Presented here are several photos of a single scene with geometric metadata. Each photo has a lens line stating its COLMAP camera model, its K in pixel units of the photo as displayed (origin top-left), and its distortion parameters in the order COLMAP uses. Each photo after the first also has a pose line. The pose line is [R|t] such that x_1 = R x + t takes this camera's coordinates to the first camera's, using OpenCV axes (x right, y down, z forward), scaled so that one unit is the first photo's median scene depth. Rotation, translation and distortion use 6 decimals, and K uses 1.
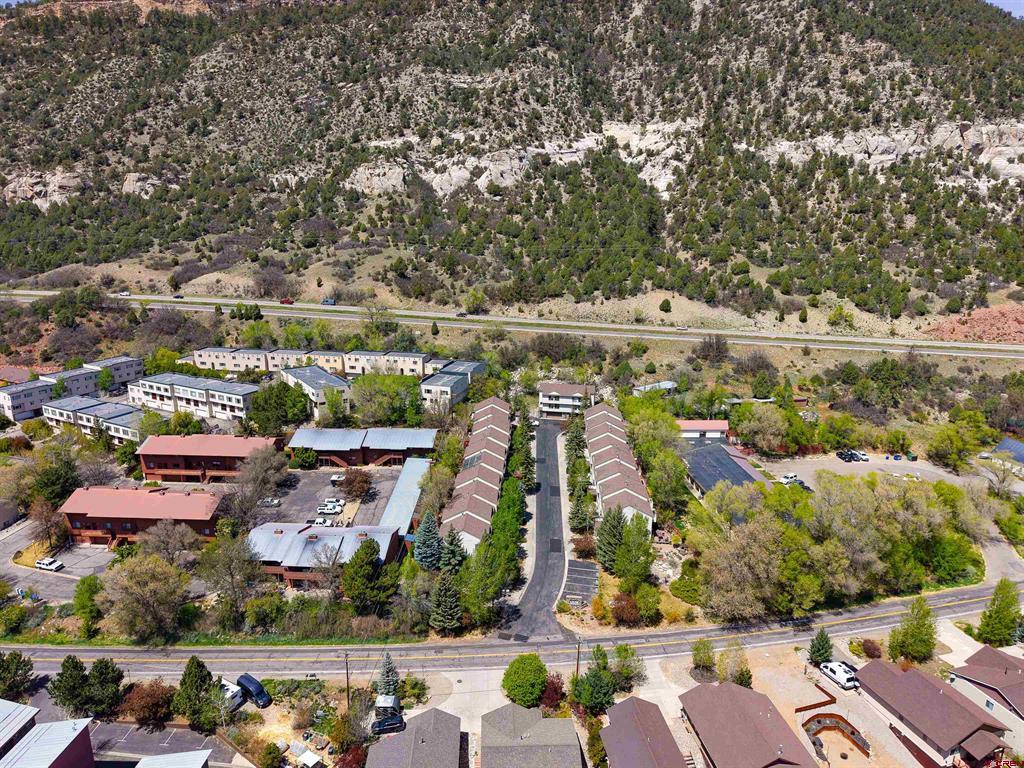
lens RADIAL K [[678.1, 0, 512.0], [0, 678.1, 384.0], [0, 0, 1]] dist [0.017255, -0.025380]
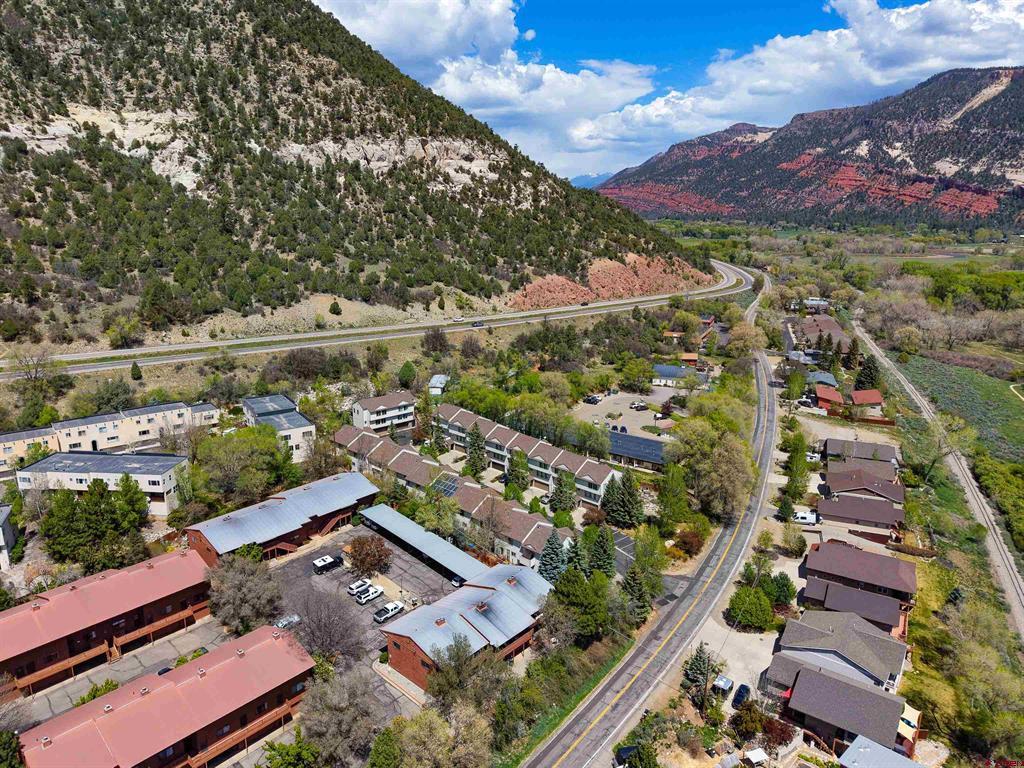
lens RADIAL K [[678.1, 0, 512.0], [0, 678.1, 384.0], [0, 0, 1]] dist [0.017255, -0.025380]
pose [[0.627041, -0.198517, 0.753267, -0.241812], [0.198050, 0.975836, 0.092311, -0.031730], [-0.753390, 0.091301, 0.651205, 0.116086]]
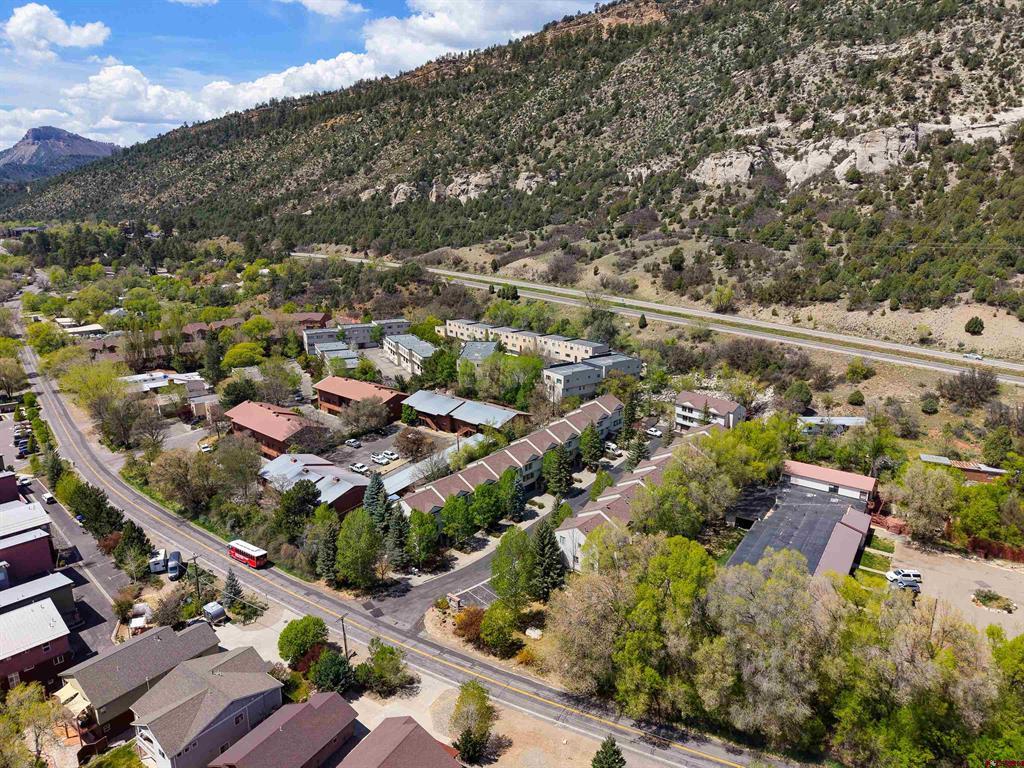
lens RADIAL K [[683.4, 0, 512.0], [0, 683.4, 384.0], [0, 0, 1]] dist [0.002576, -0.008214]
pose [[0.780956, 0.153188, -0.605509, 0.188634], [-0.154430, 0.986715, 0.050453, -0.009387], [0.605194, 0.054107, 0.794237, 0.081246]]
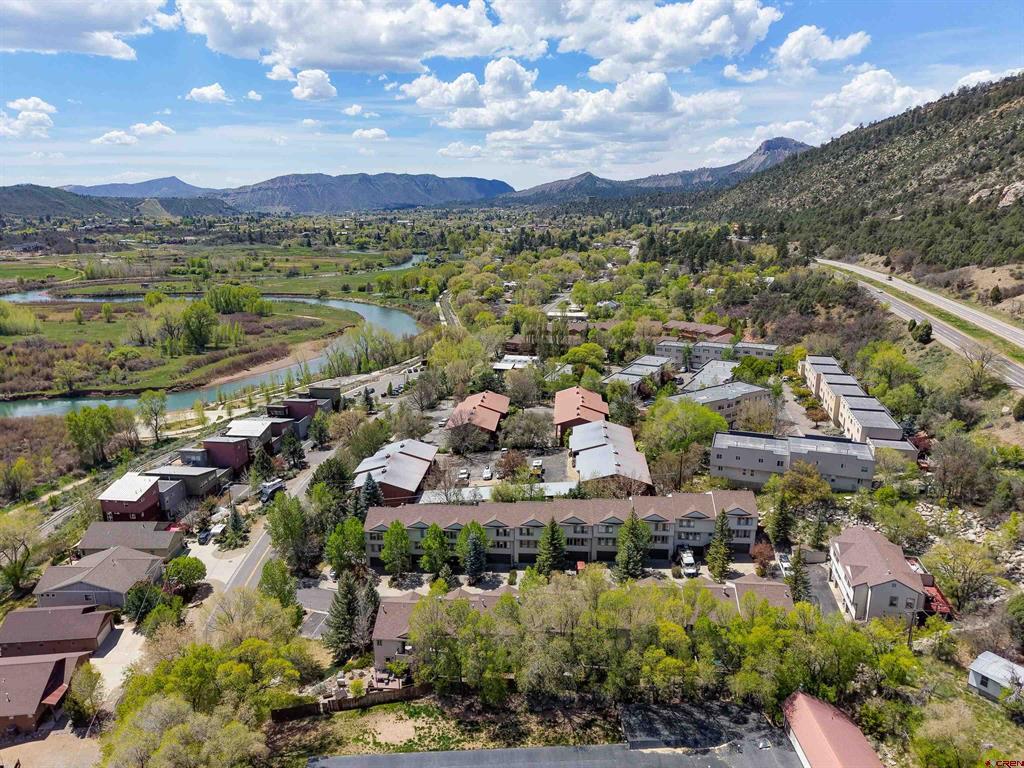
lens RADIAL K [[678.1, 0, 512.0], [0, 678.1, 384.0], [0, 0, 1]] dist [0.017255, -0.025380]
pose [[-0.046831, 0.244489, -0.968520, 0.252534], [-0.249982, 0.935863, 0.248333, -0.078531], [0.967117, 0.253743, 0.017291, 0.336647]]
